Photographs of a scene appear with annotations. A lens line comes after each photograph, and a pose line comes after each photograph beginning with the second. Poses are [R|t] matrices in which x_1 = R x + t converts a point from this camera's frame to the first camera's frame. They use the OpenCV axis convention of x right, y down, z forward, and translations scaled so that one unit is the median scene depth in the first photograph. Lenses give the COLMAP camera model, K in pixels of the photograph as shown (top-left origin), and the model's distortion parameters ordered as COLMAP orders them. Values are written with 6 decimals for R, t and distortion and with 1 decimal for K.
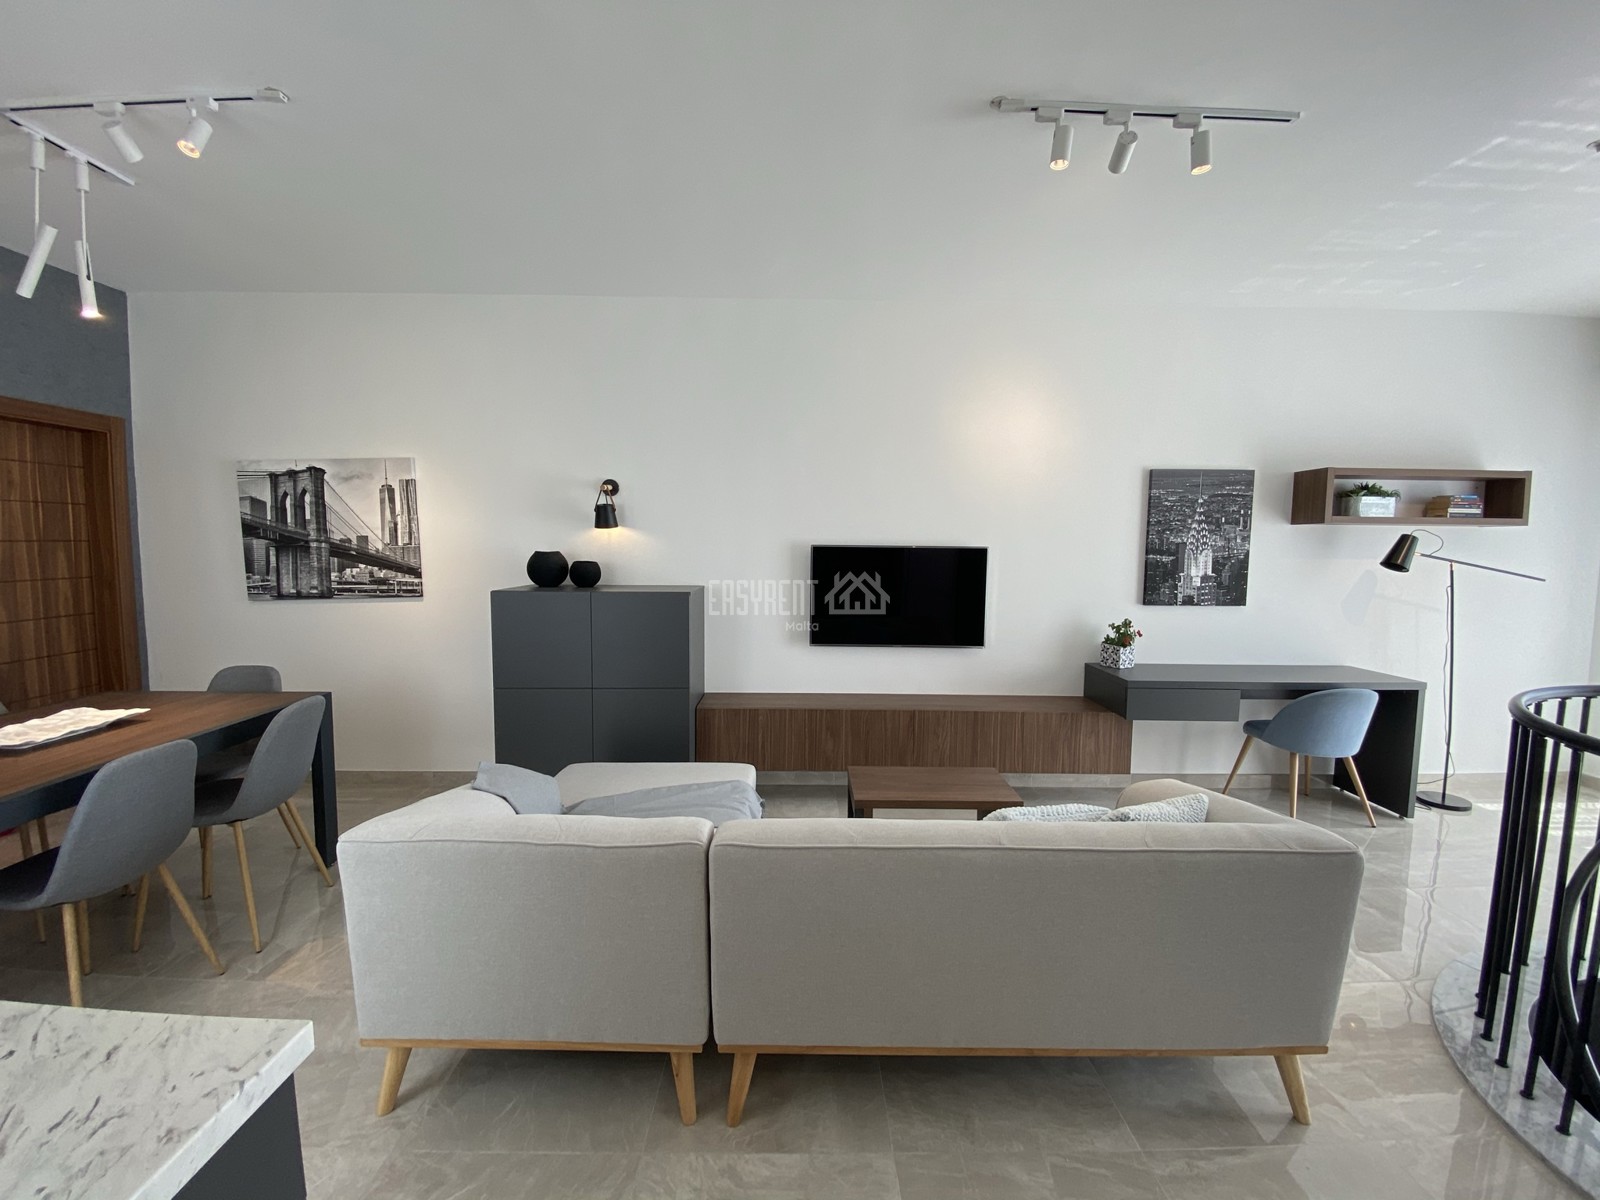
lens RADIAL K [[632.5, 0, 880.3], [0, 632.5, 565.5], [0, 0, 1]] dist [0.015020, -0.016831]
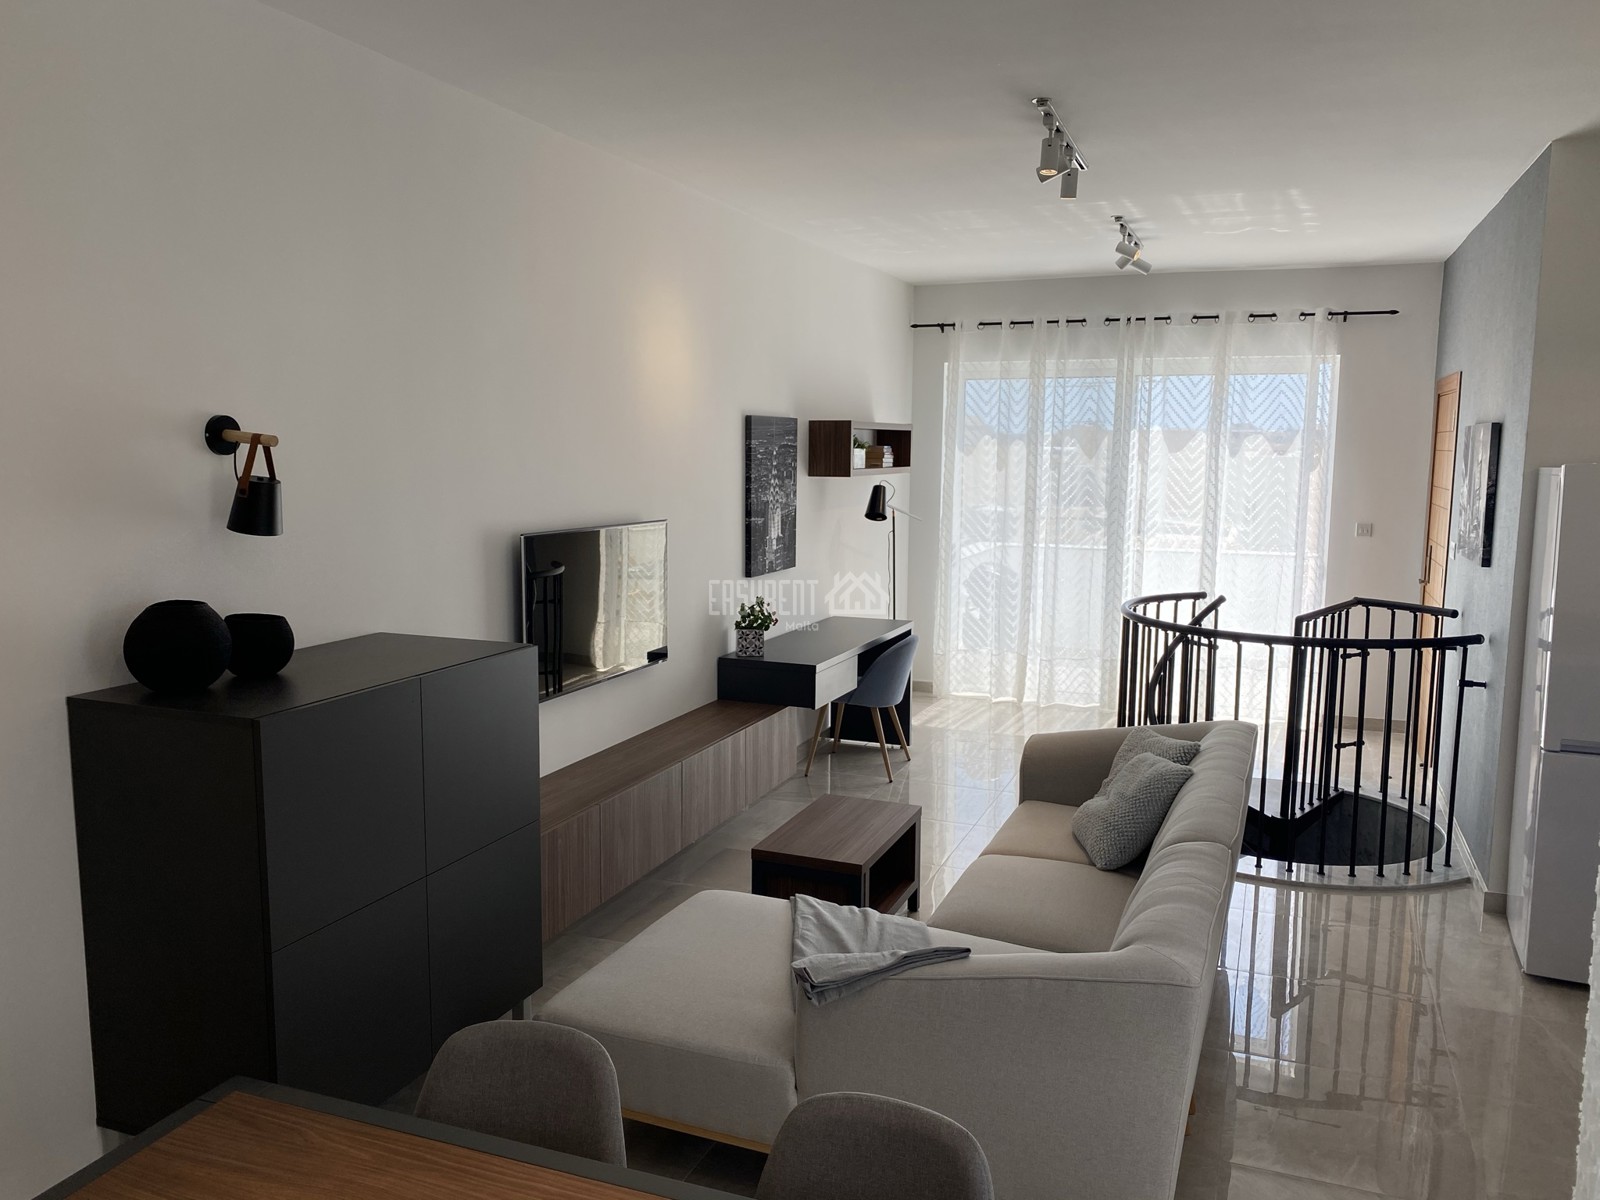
lens RADIAL K [[1197.3, 0, 800.0], [0, 1197.3, 600.0], [0, 0, 1]] dist [0.011601, -0.004396]
pose [[0.368272, -0.125277, 0.921239, -1.033921], [0.036608, 0.992065, 0.120274, -0.097526], [-0.928997, -0.010569, 0.369937, 0.352277]]
